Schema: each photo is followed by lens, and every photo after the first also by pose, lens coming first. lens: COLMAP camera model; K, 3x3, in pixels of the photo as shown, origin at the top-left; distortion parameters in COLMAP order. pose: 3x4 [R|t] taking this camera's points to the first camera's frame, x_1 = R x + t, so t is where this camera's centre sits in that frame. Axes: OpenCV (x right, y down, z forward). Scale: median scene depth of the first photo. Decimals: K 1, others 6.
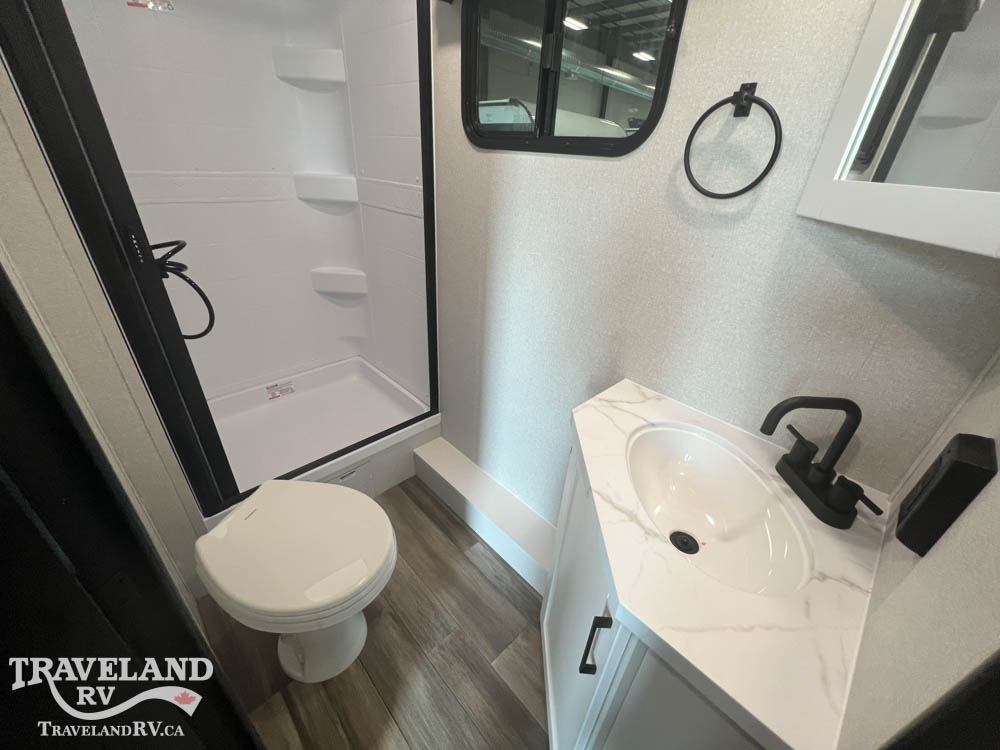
lens RADIAL K [[397.9, 0, 490.2], [0, 397.9, 373.9], [0, 0, 1]] dist [-0.002838, -0.000032]
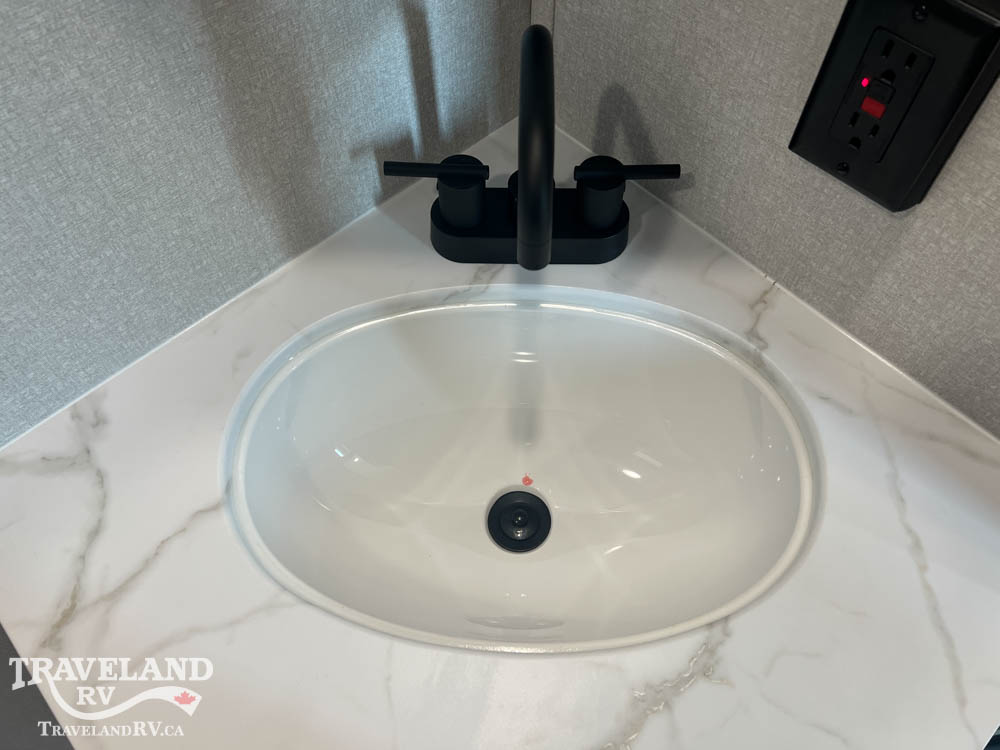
lens RADIAL K [[761.4, 0, 501.9], [0, 761.4, 375.7], [0, 0, 1]] dist [0.043808, -0.051166]
pose [[-0.002640, -0.880622, 0.473812, 0.249313], [0.489626, 0.411995, 0.768457, -0.288845], [-0.871929, 0.234020, 0.430087, 0.655336]]
